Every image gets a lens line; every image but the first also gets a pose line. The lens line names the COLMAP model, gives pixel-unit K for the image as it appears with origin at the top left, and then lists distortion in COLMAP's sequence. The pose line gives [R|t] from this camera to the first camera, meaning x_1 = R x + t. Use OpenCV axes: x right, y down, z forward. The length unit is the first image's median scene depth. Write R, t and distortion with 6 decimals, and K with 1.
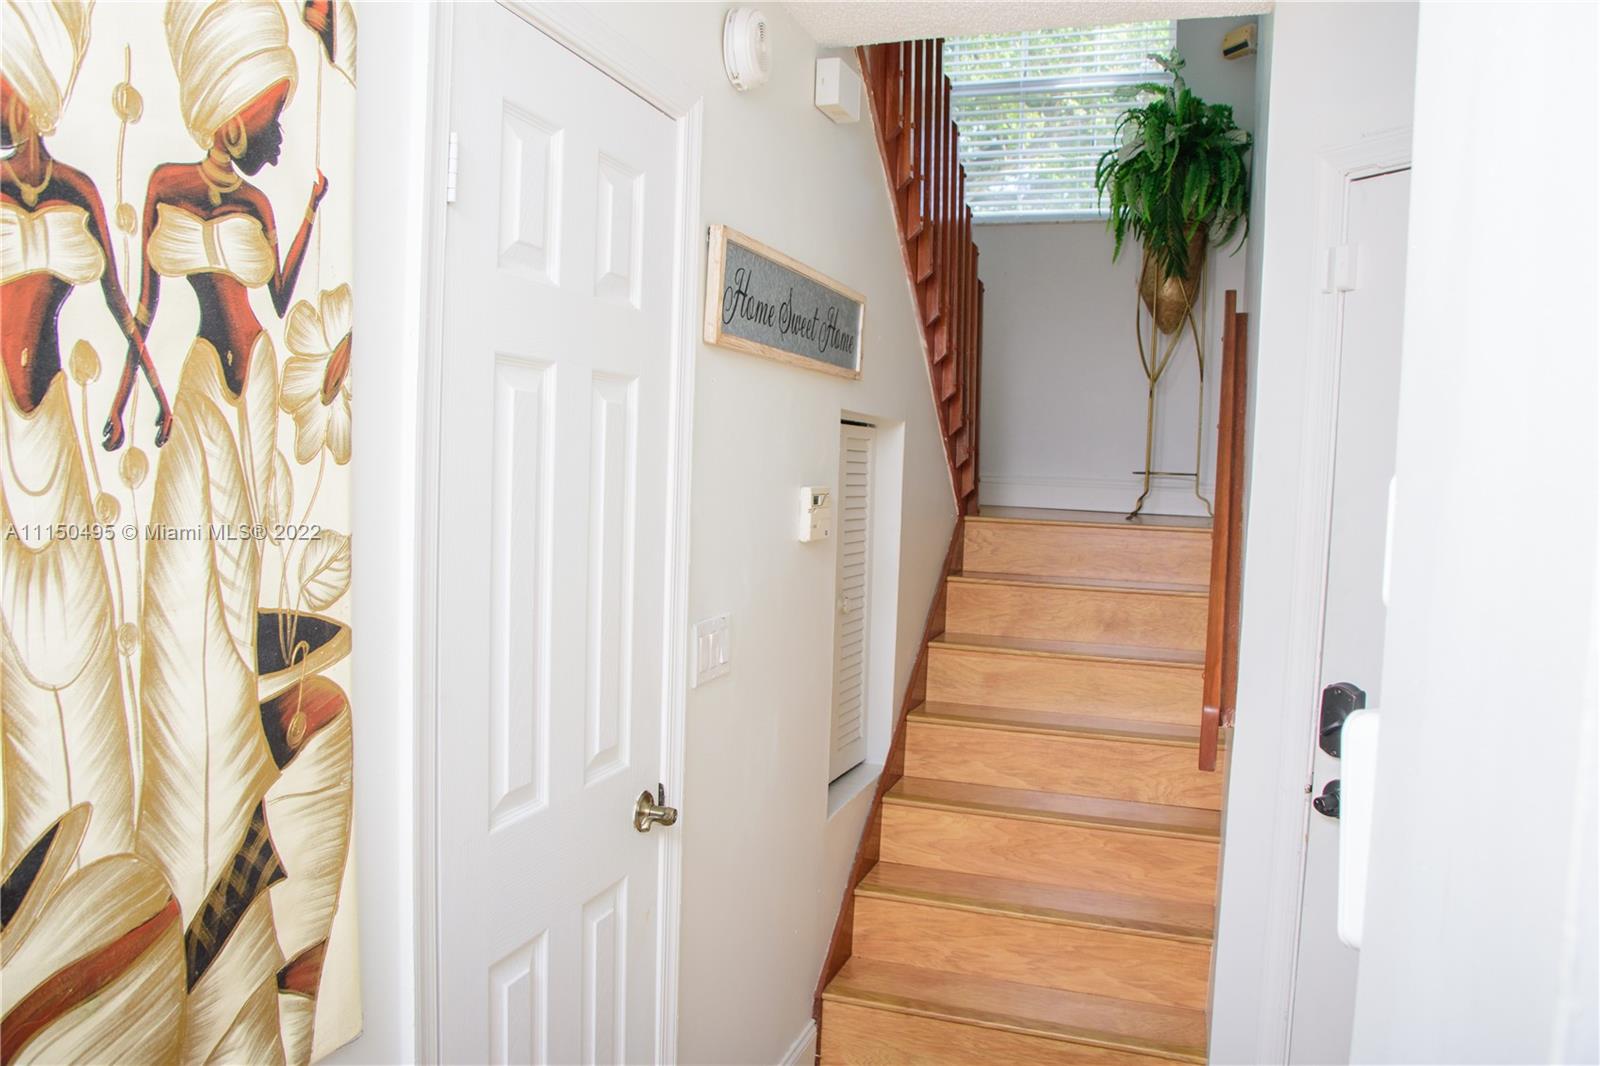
lens RADIAL K [[1194.0, 0, 800.2], [0, 1194.0, 540.5], [0, 0, 1]] dist [-0.126875, 0.108914]
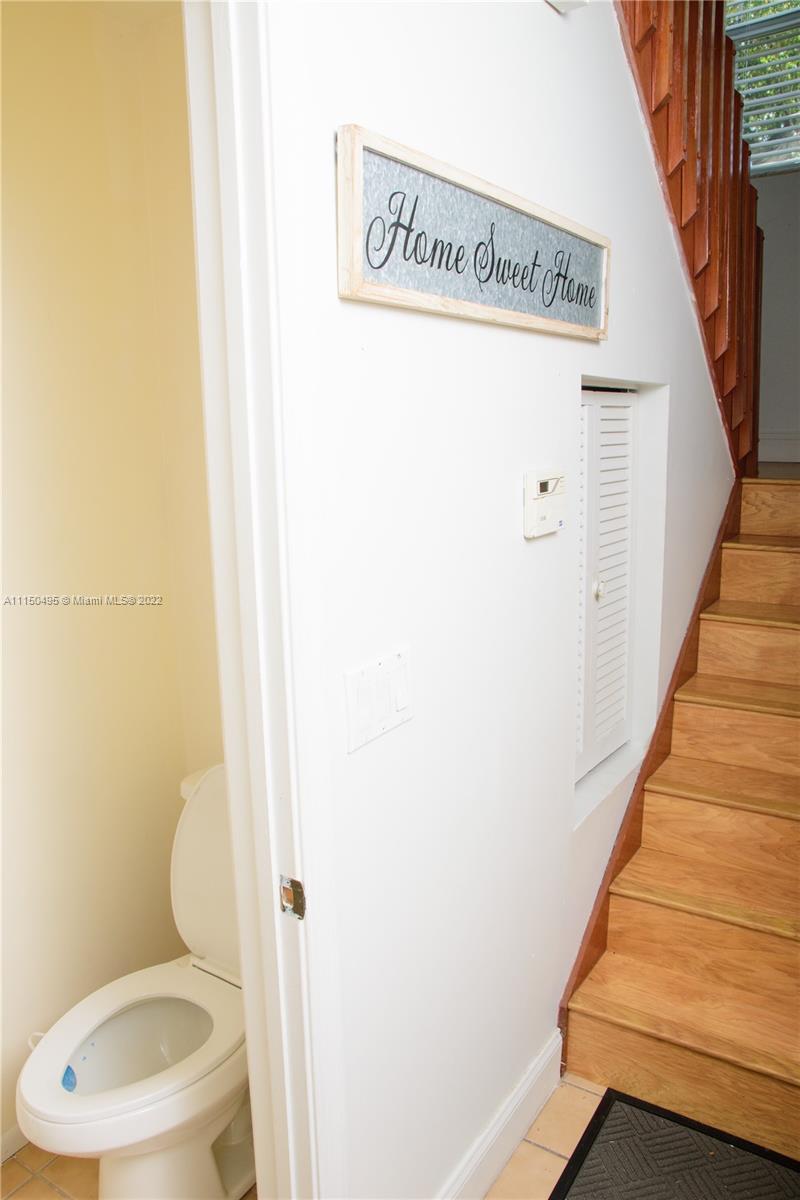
lens RADIAL K [[895.5, 0, 400.0], [0, 895.5, 600.0], [0, 0, 1]] dist [-0.126875, 0.108914]
pose [[0.969409, -0.004296, -0.245415, 0.053380], [0.036607, 0.991195, 0.127251, -0.029824], [0.242707, -0.132342, 0.961030, 0.282384]]
